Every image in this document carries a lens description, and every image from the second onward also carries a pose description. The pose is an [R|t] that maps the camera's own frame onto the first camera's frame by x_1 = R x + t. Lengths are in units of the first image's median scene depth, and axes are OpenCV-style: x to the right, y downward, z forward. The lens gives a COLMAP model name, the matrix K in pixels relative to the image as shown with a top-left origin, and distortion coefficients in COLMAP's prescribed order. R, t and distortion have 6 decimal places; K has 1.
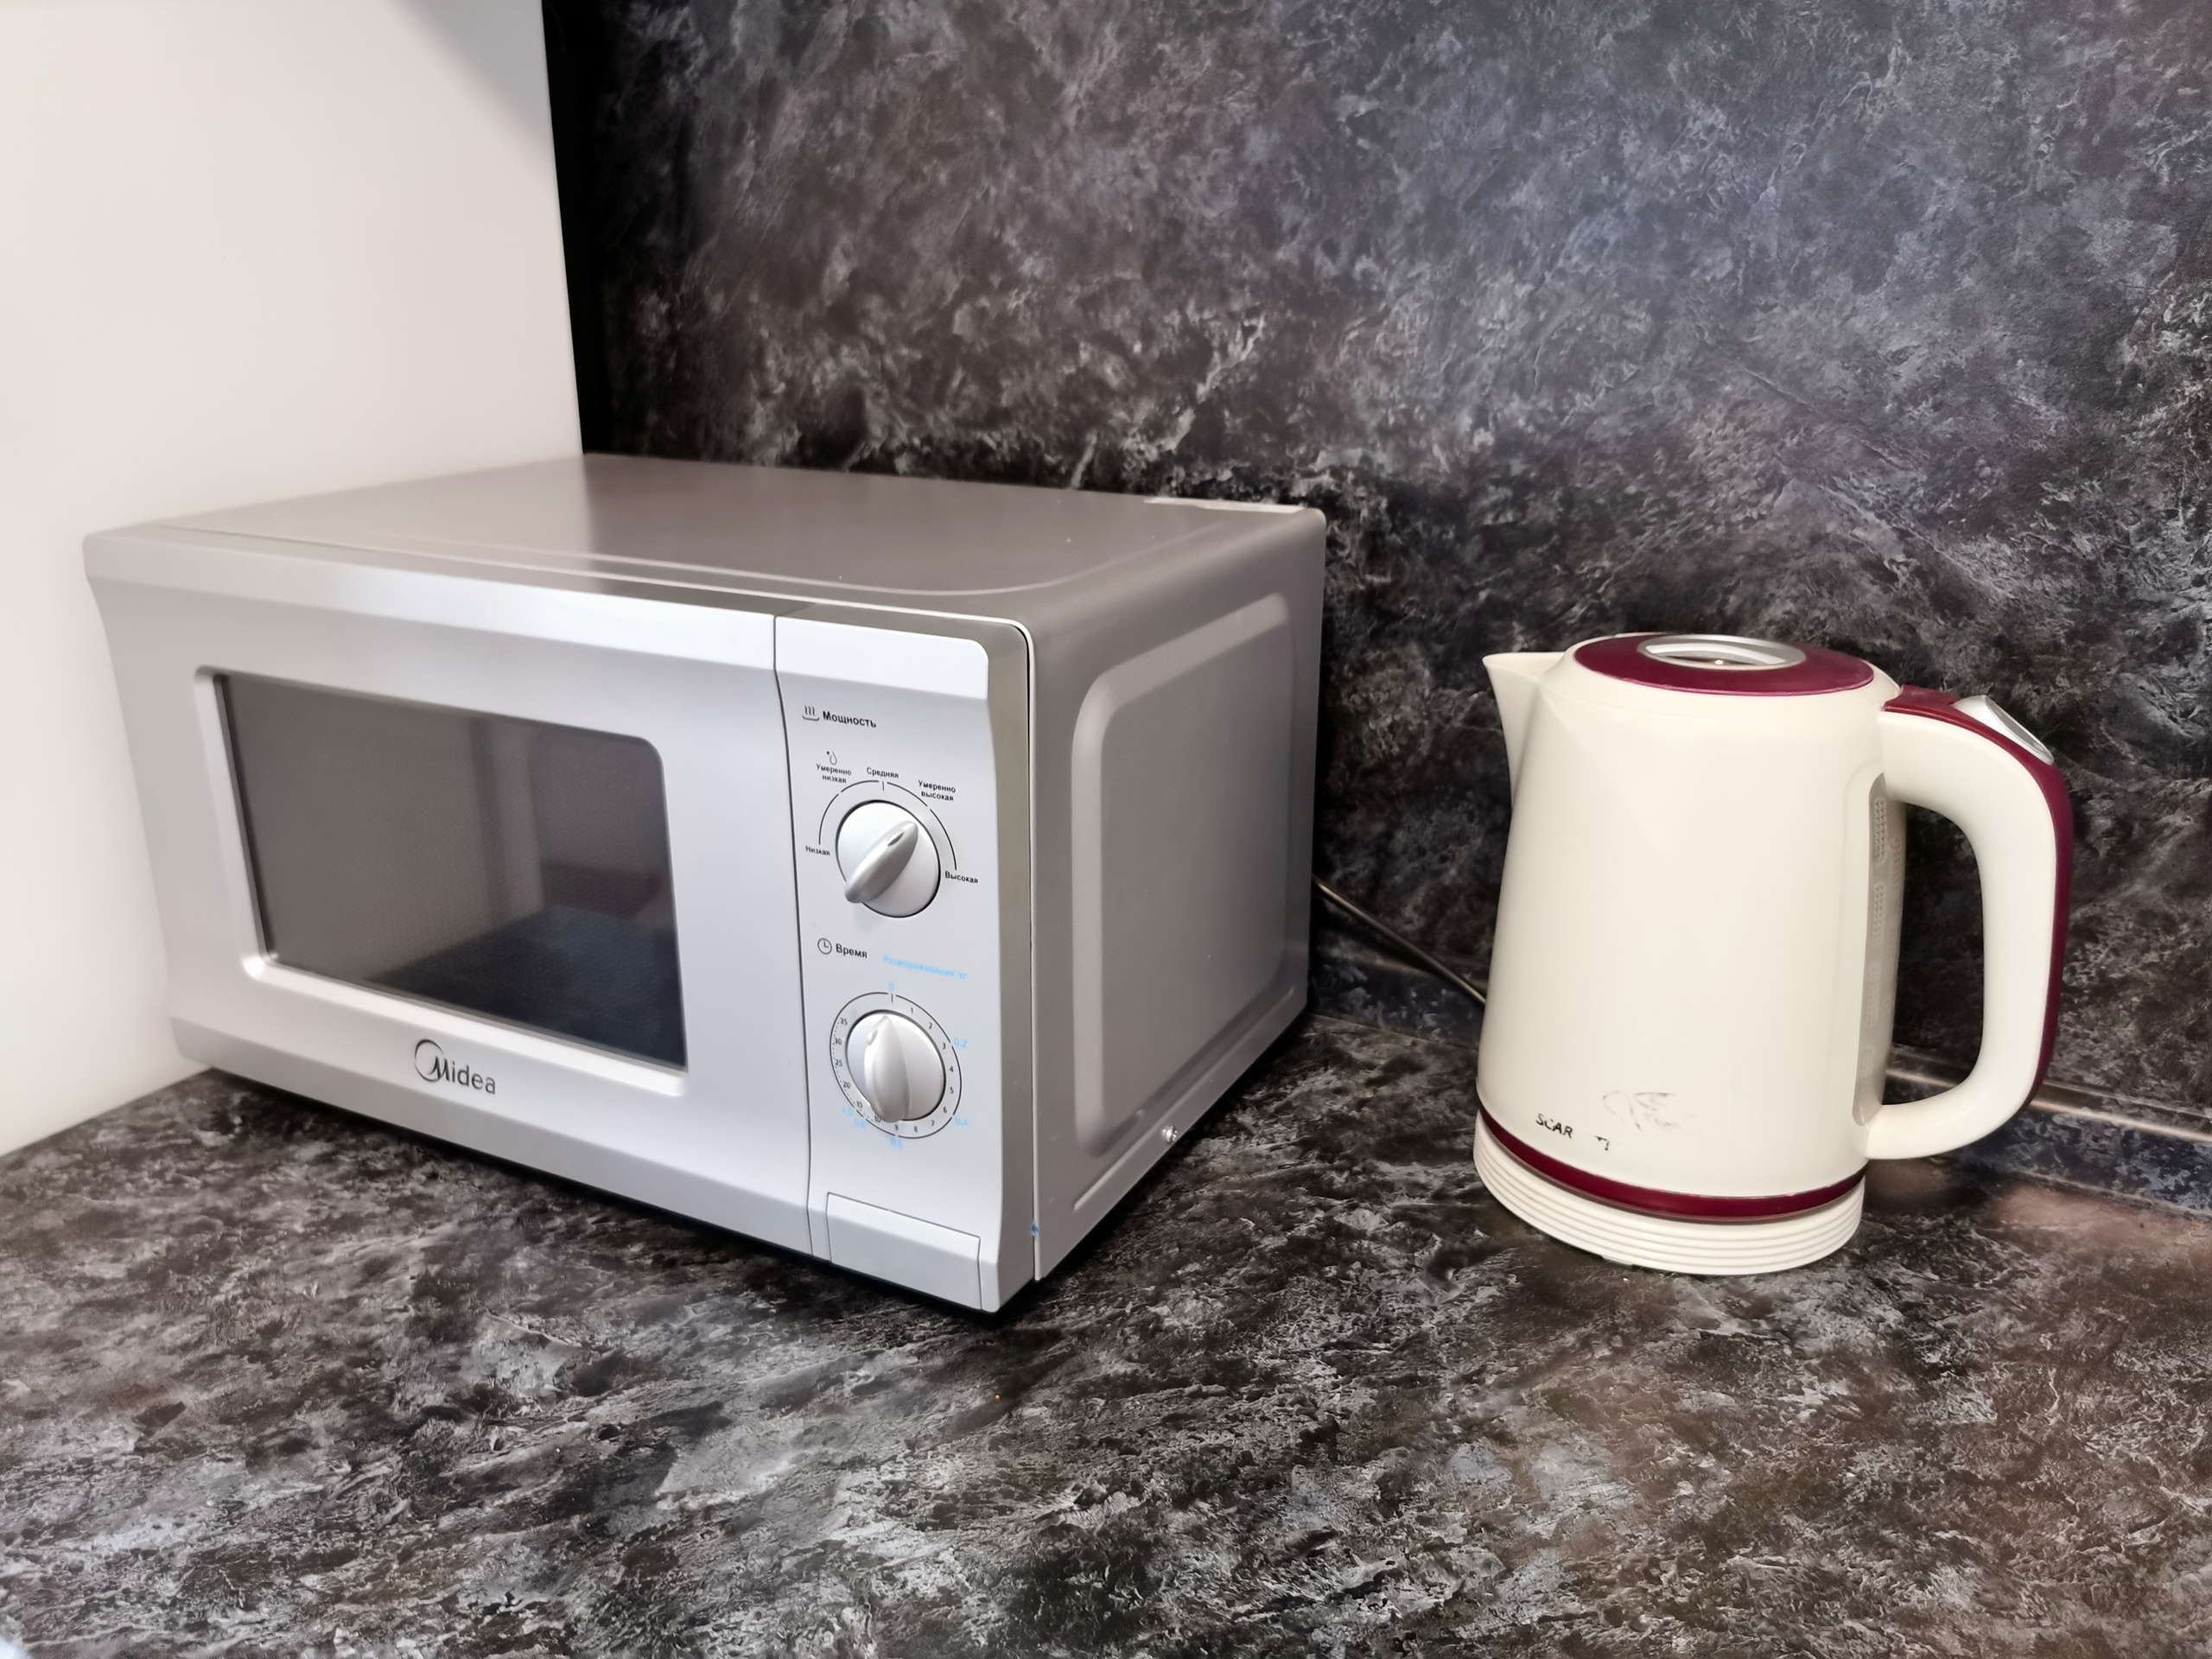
lens RADIAL K [[1729.8, 0, 1116.7], [0, 1729.8, 814.1], [0, 0, 1]] dist [0.058268, -0.062486]
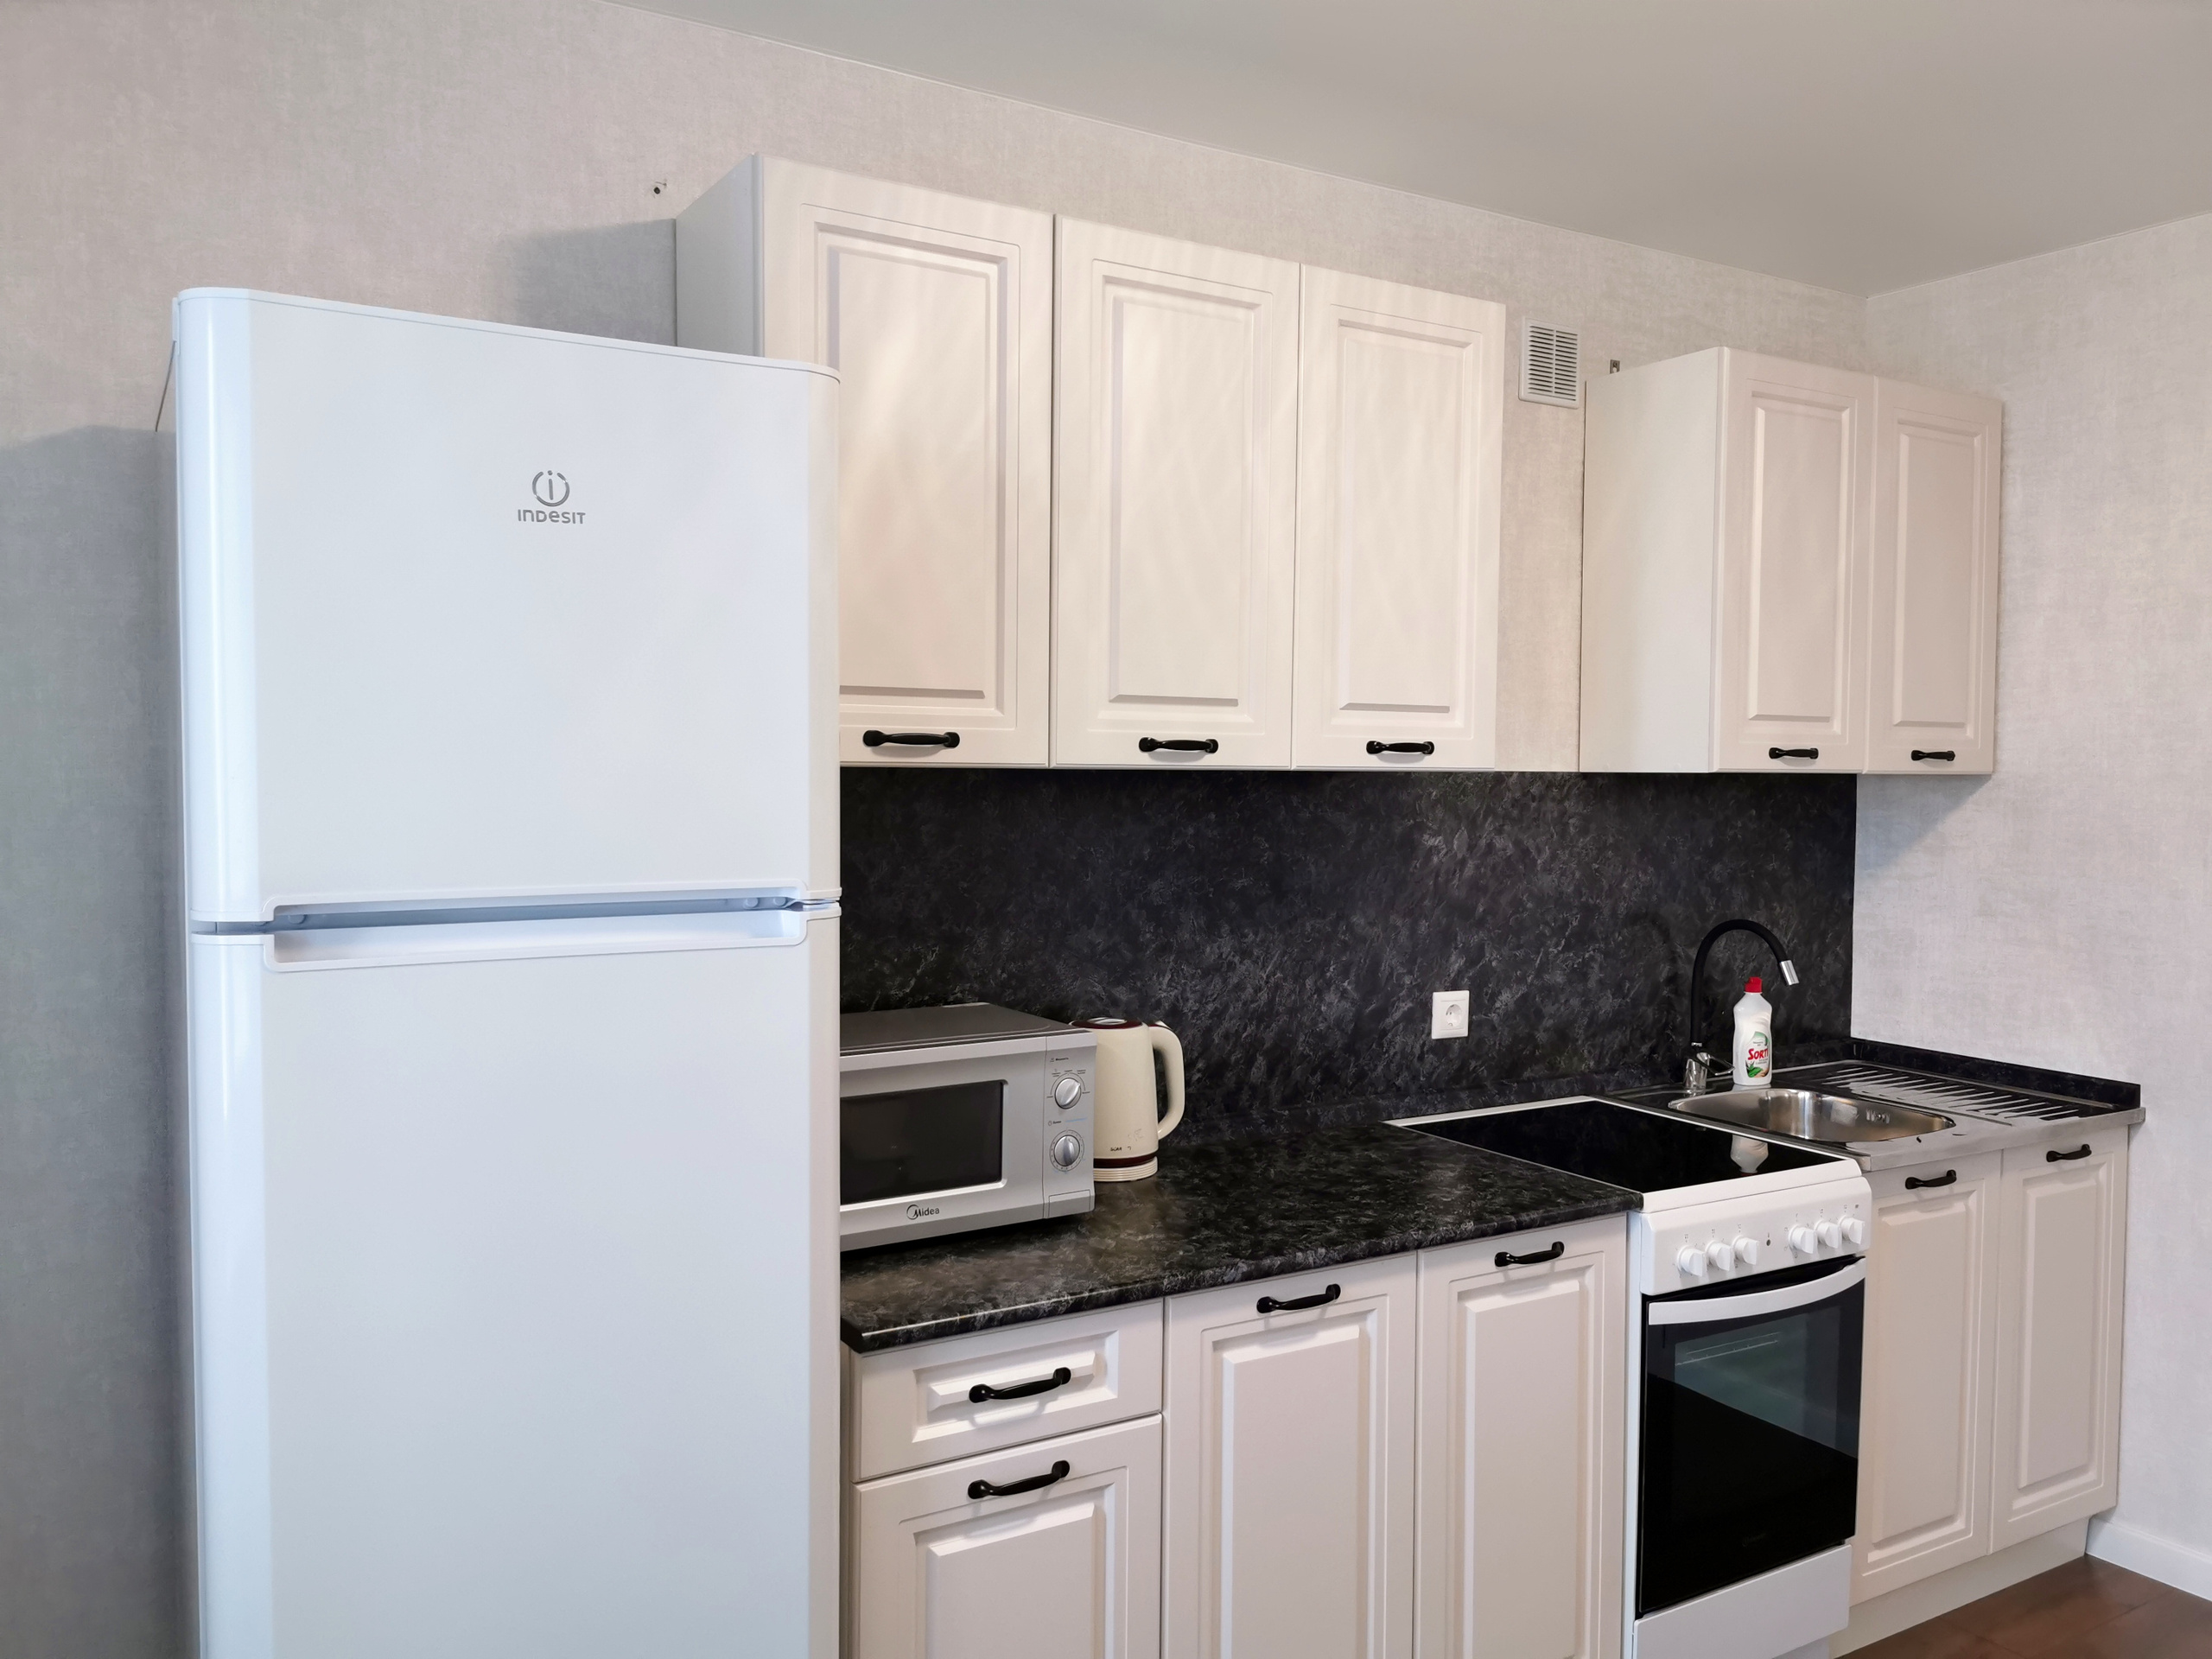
lens RADIAL K [[1729.8, 0, 1104.6], [0, 1729.8, 837.6], [0, 0, 1]] dist [0.058268, -0.062486]
pose [[0.481500, -0.040026, 0.875532, -2.803523], [0.268767, 0.957571, -0.104032, -0.078313], [-0.834220, 0.285406, 0.471828, -0.872520]]
